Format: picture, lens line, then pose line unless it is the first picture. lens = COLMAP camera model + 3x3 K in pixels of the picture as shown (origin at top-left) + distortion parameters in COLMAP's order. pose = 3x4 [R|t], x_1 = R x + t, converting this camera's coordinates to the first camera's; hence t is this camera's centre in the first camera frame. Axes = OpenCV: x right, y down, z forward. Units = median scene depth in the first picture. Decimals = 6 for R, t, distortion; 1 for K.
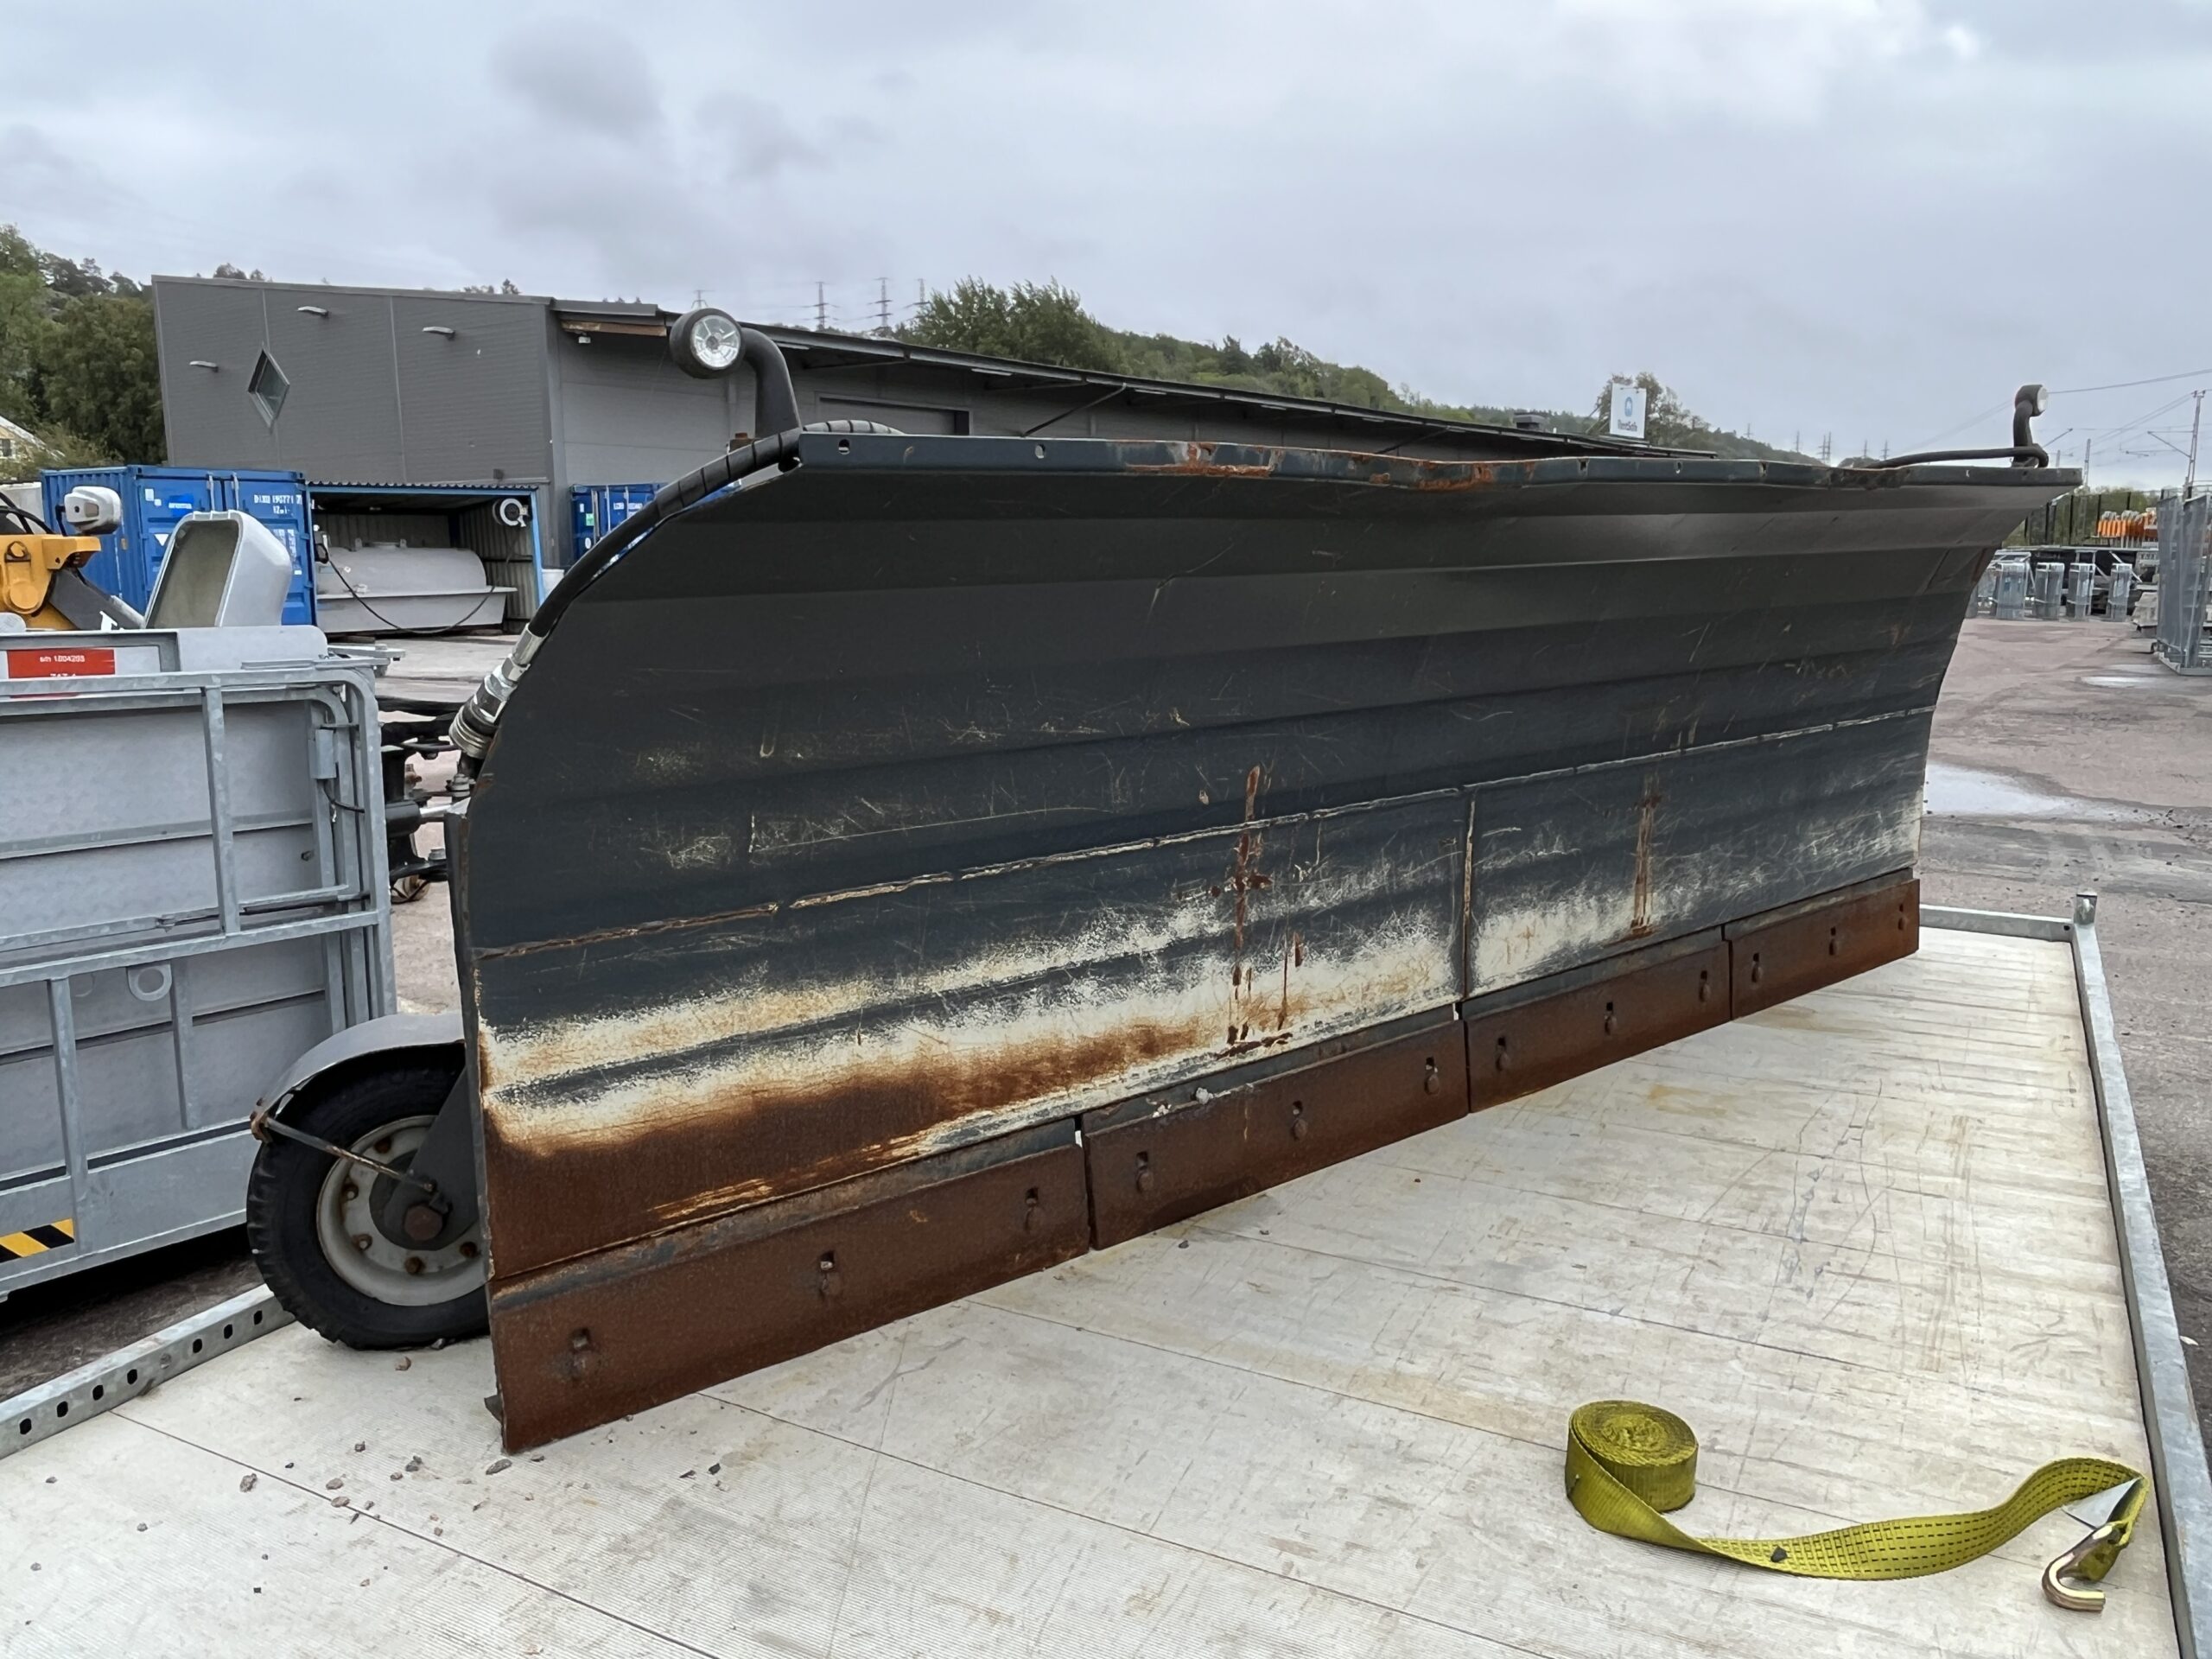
lens RADIAL K [[1642.9, 0, 1106.0], [0, 1642.9, 829.5], [0, 0, 1]] dist [-0.000921, 0.000972]
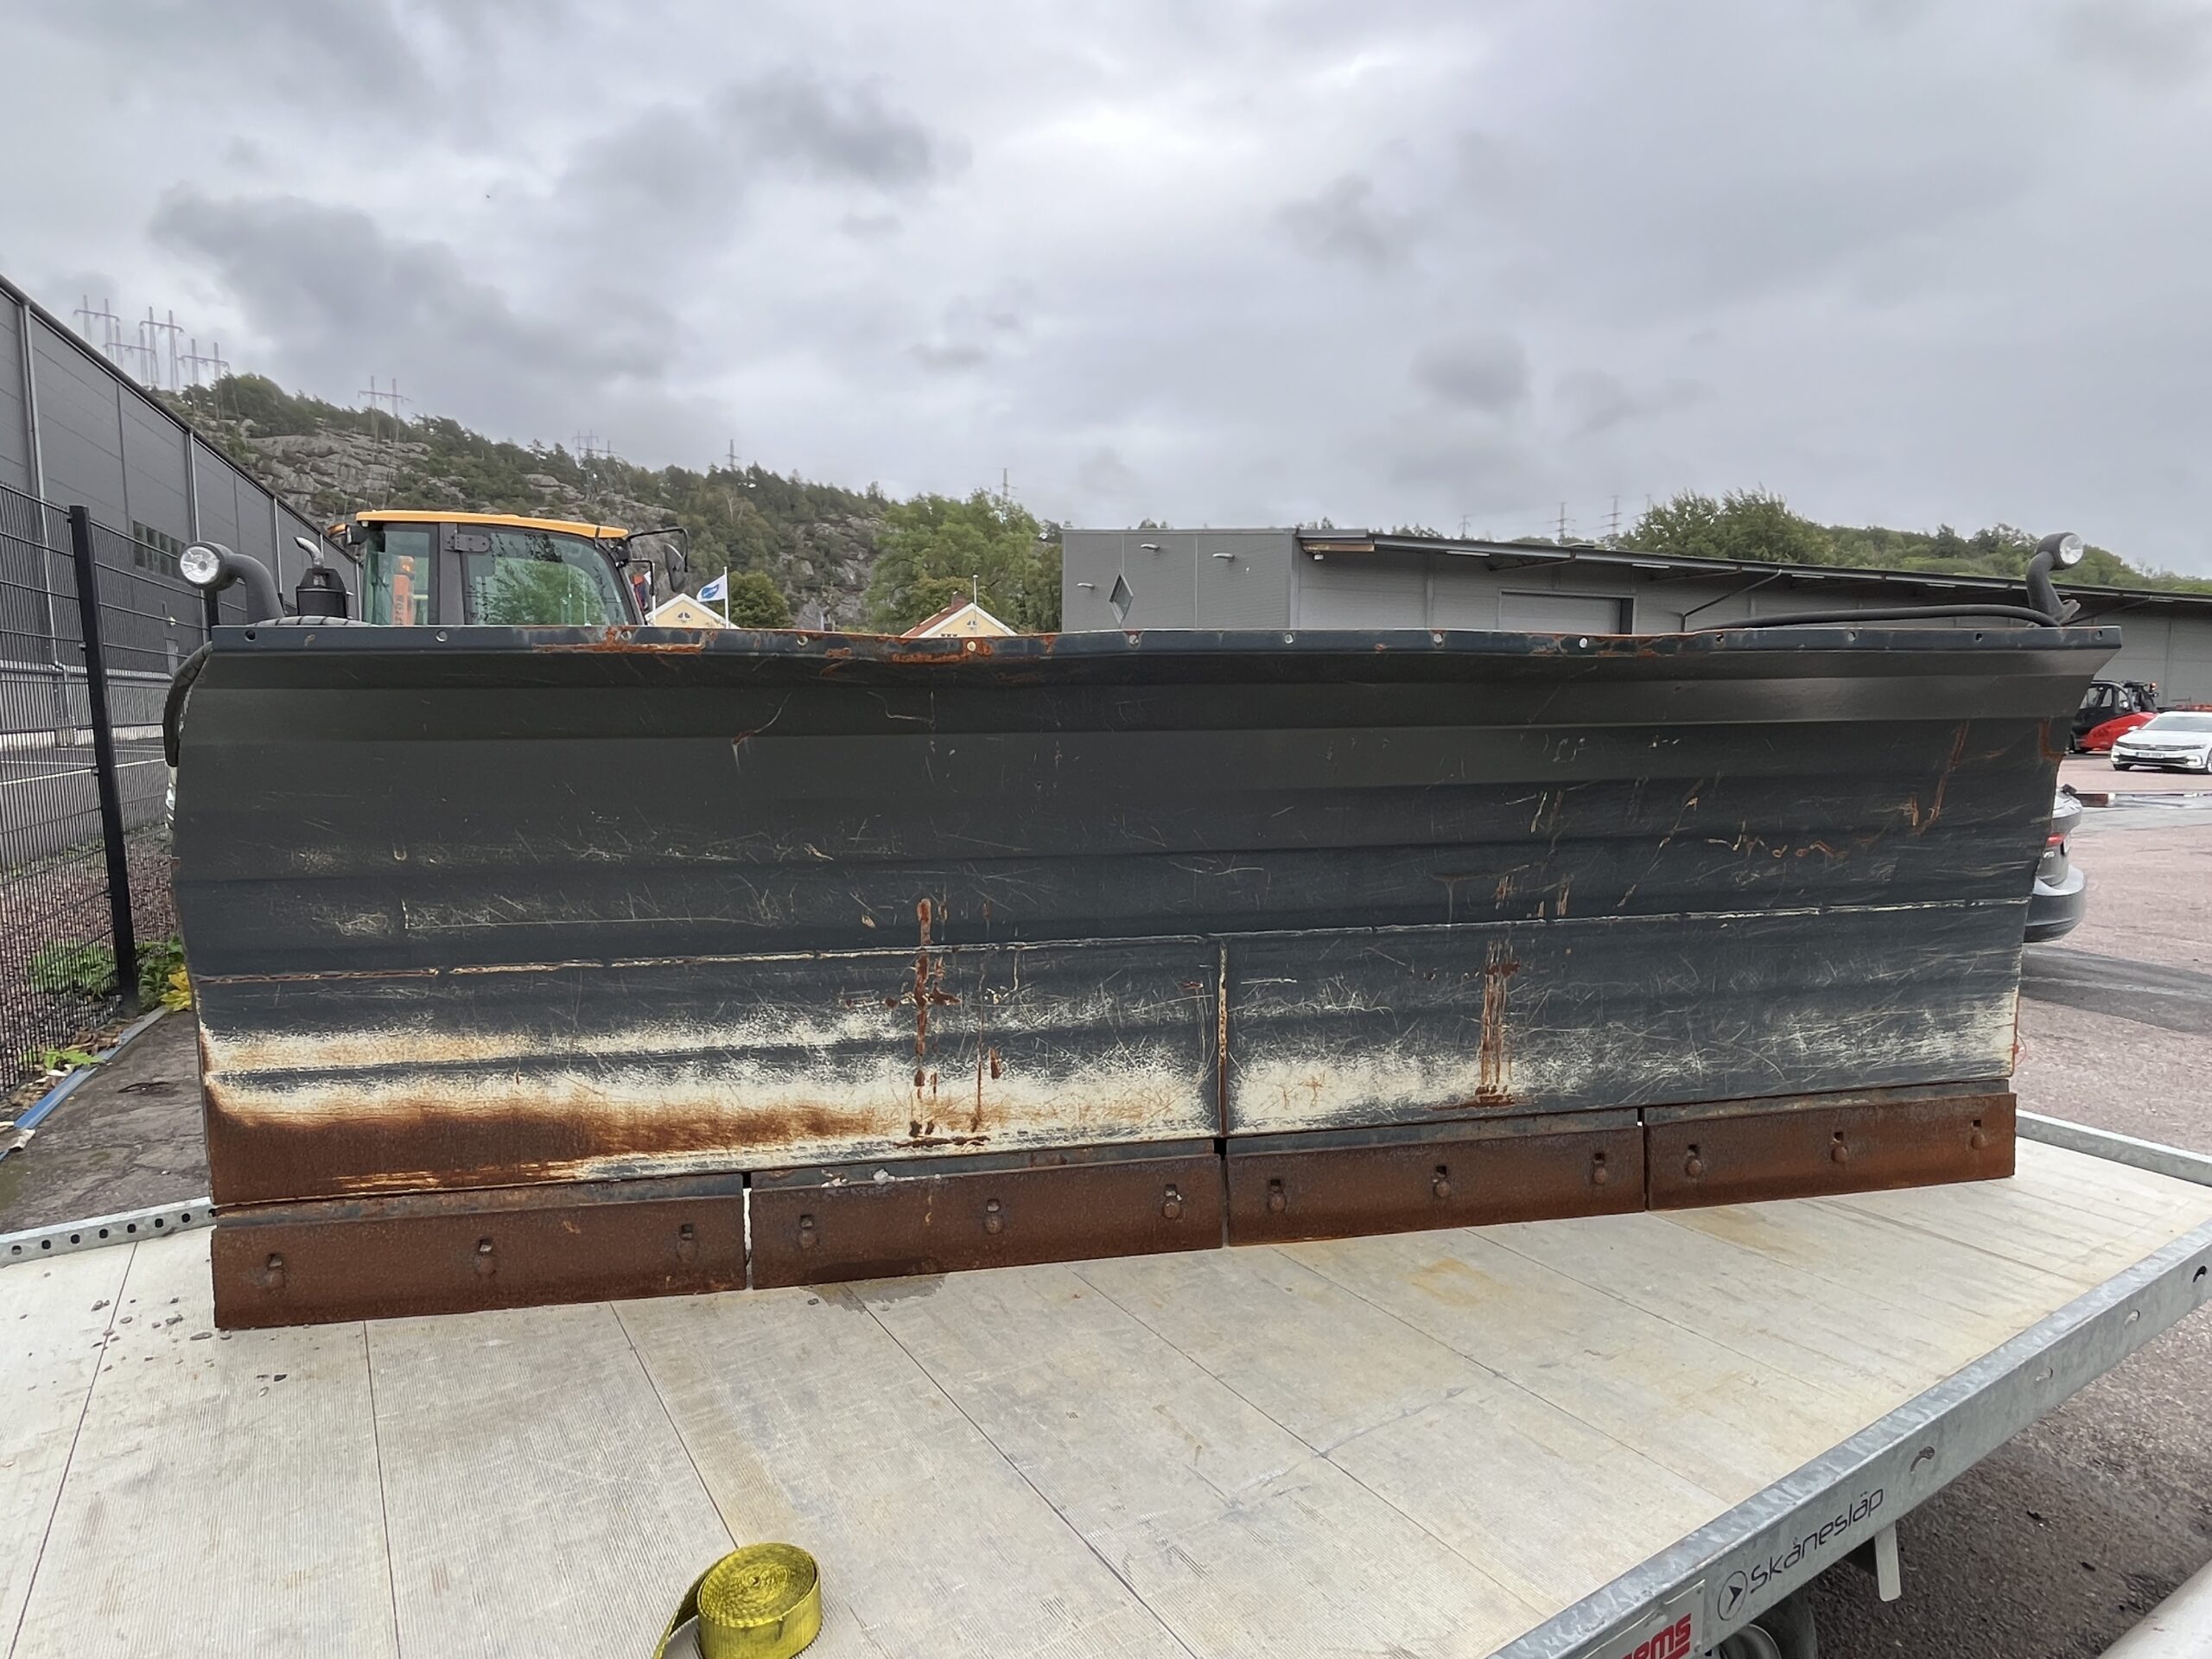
lens RADIAL K [[1247.5, 0, 1106.0], [0, 1247.5, 829.5], [0, 0, 1]] dist [-0.001813, -0.000519]
pose [[0.874284, 0.055450, -0.482237, 0.615527], [-0.089891, 0.994766, -0.048588, -0.054855], [0.477019, 0.085828, 0.874692, 0.283641]]
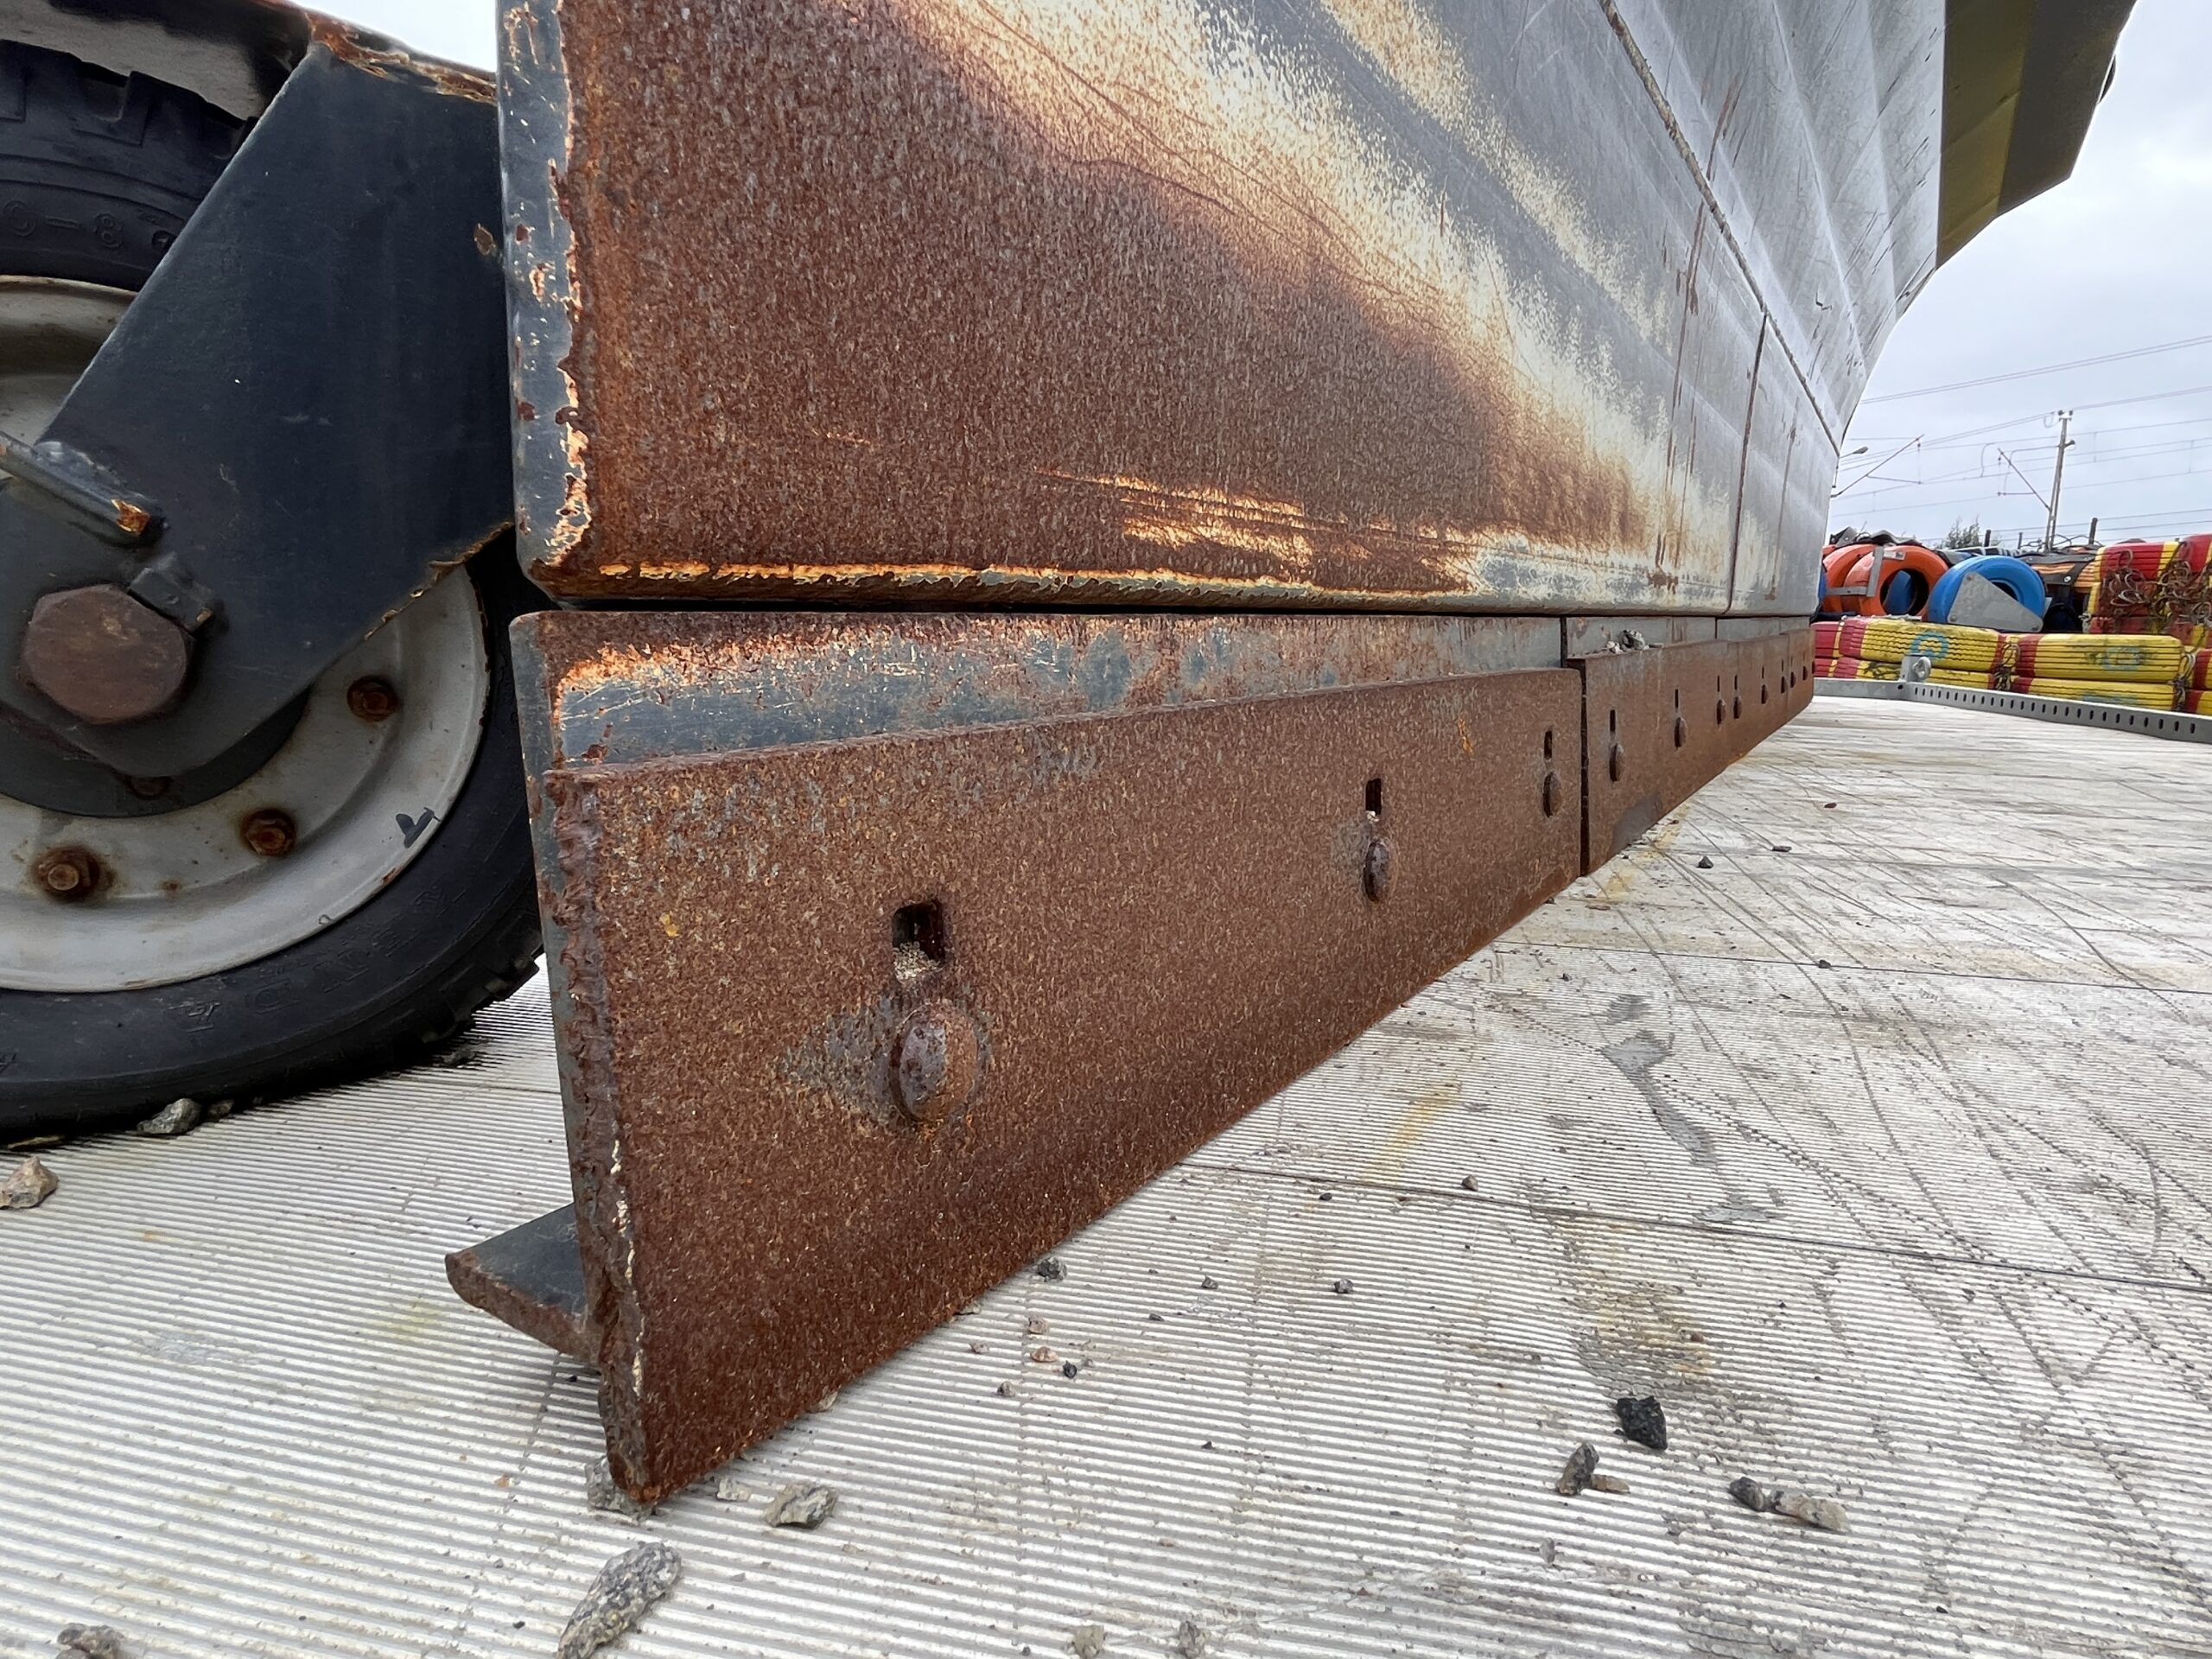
lens RADIAL K [[1232.6, 0, 1052.7], [0, 1232.6, 819.6], [0, 0, 1]] dist [0.006146, 0.001142]
pose [[0.962979, -0.019194, 0.268892, -0.266640], [0.020558, 0.999786, -0.002256, 0.224477], [-0.268791, 0.007701, 0.963168, 0.633396]]
